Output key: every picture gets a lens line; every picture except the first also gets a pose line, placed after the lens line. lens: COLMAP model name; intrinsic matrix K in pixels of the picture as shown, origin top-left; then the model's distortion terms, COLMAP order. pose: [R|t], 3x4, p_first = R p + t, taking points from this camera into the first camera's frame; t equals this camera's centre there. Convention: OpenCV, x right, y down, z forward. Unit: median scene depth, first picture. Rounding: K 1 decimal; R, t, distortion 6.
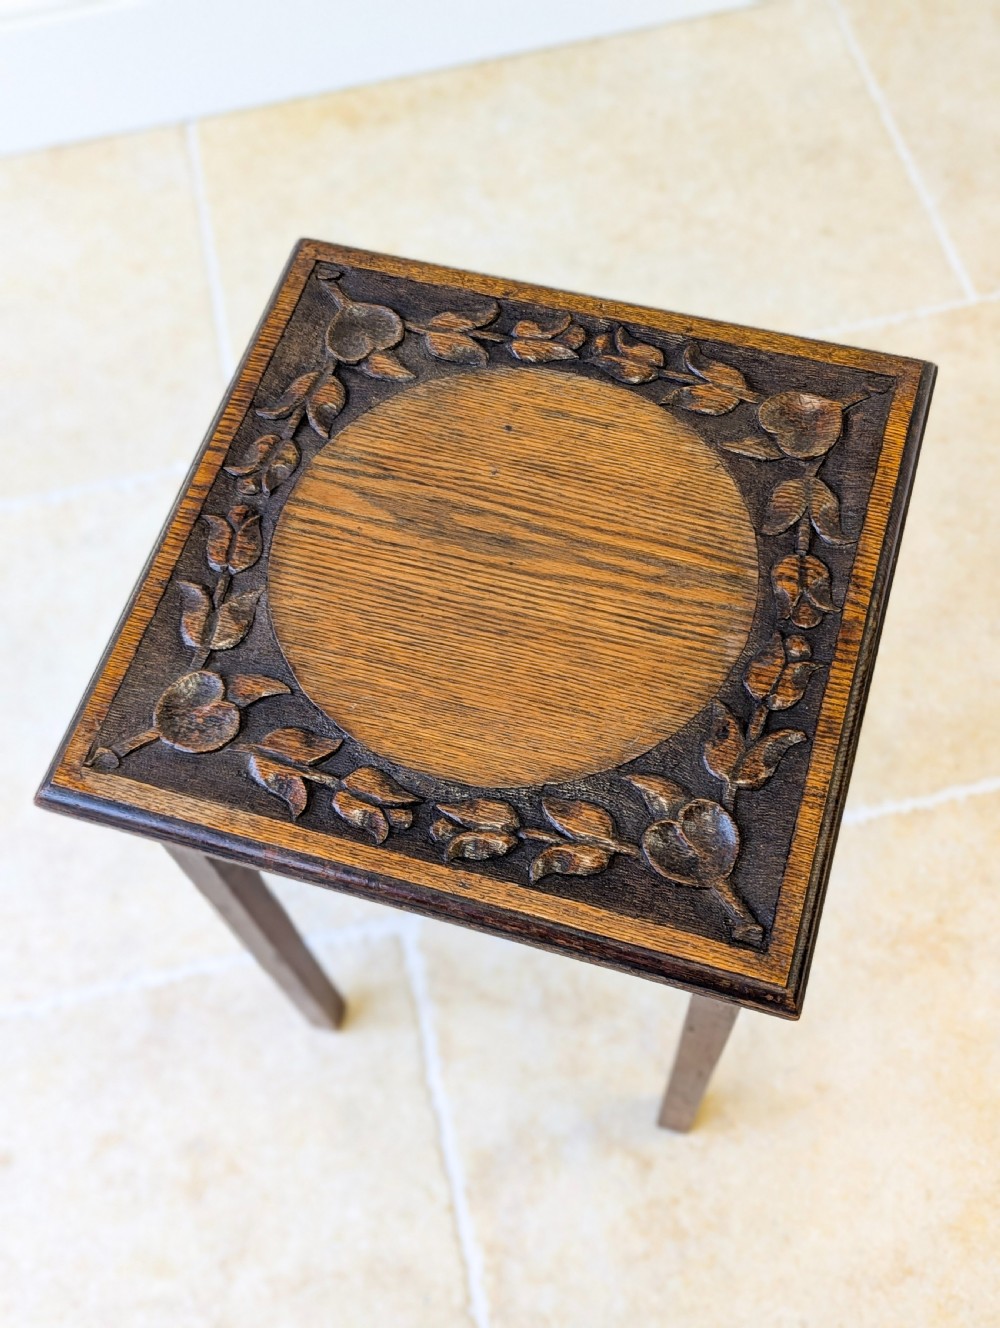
lens RADIAL K [[1434.9, 0, 490.1], [0, 1434.9, 633.9], [0, 0, 1]] dist [0.044967, 0.000000]
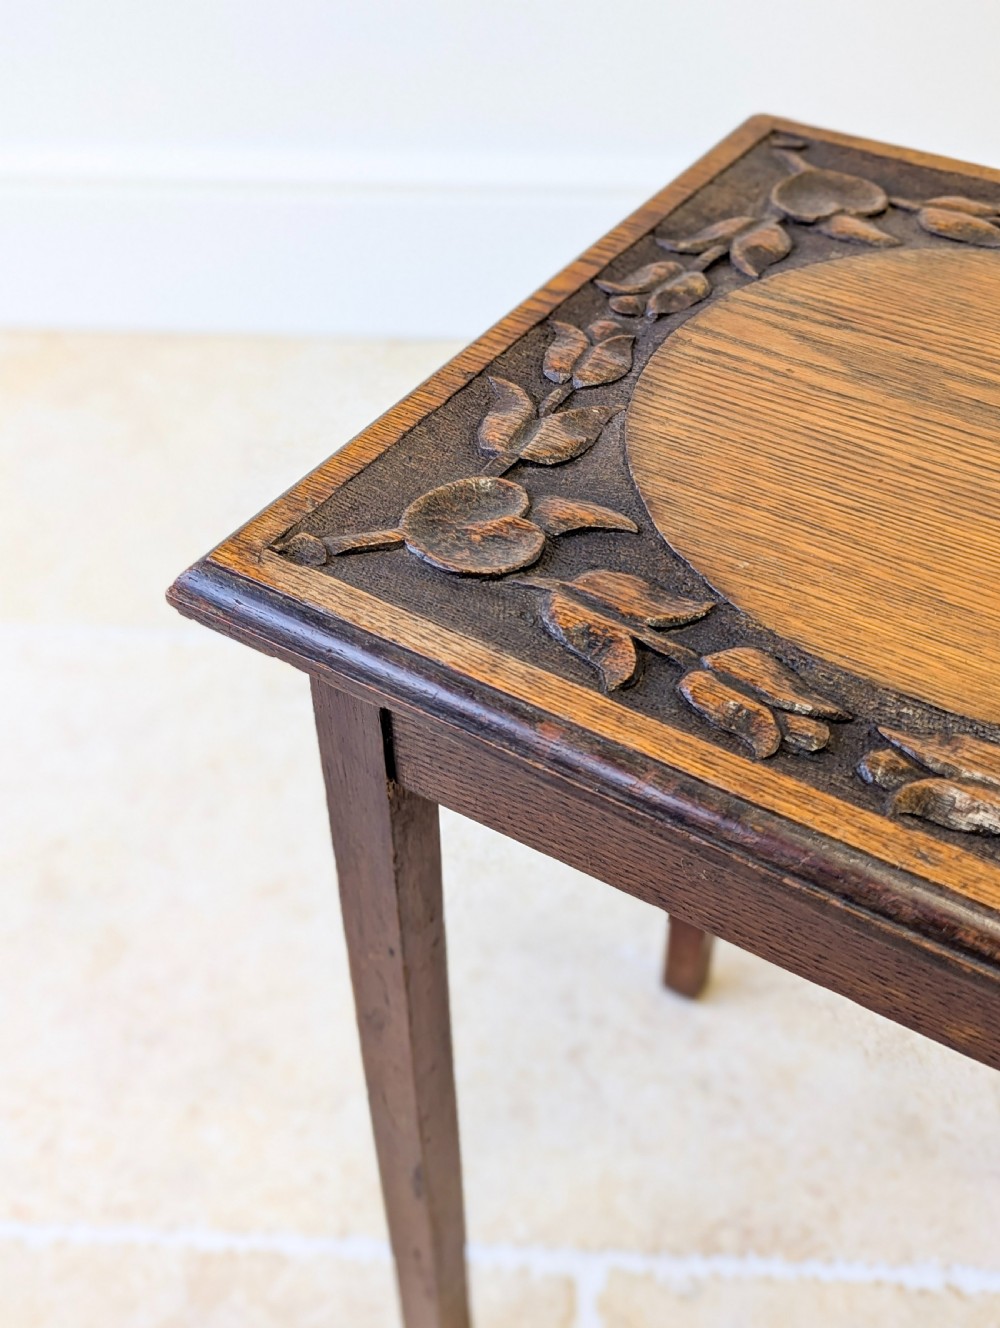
lens RADIAL K [[1434.9, 0, 515.2], [0, 1434.9, 645.0], [0, 0, 1]] dist [0.044967, 0.000000]
pose [[0.962005, 0.223306, -0.157100, -0.083912], [-0.263708, 0.909013, -0.322727, 0.279771], [0.070739, 0.351893, 0.933363, 0.465319]]
